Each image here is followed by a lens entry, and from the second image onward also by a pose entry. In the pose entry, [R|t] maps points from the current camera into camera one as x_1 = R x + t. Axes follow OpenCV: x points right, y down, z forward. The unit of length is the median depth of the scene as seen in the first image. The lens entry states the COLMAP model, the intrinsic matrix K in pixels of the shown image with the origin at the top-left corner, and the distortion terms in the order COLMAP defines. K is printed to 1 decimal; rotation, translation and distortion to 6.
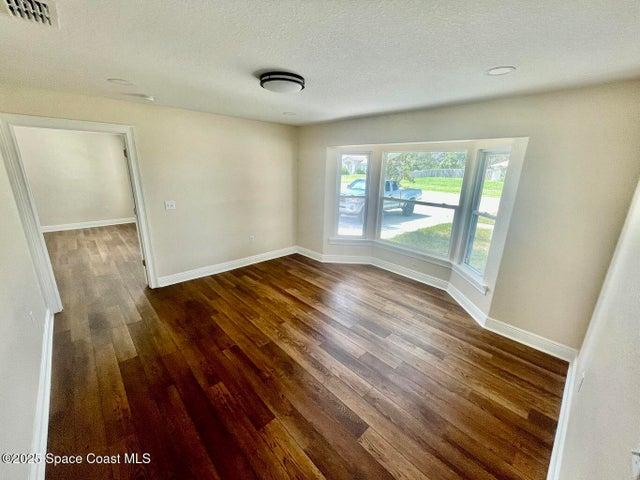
lens RADIAL K [[258.6, 0, 321.4], [0, 258.6, 234.6], [0, 0, 1]] dist [0.001700, 0.000624]
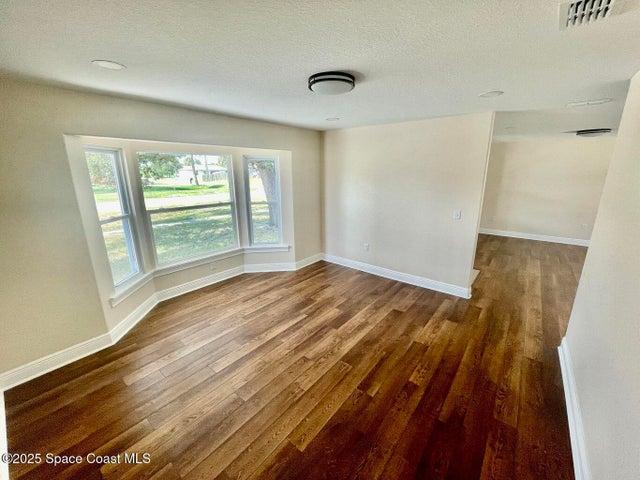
lens RADIAL K [[261.2, 0, 319.9], [0, 261.2, 238.0], [0, 0, 1]] dist [-0.002488, -0.000753]
pose [[-0.127180, -0.269811, 0.954478, -0.840782], [0.255603, 0.920876, 0.294371, -0.245828], [-0.958380, 0.281405, -0.048152, 0.878812]]
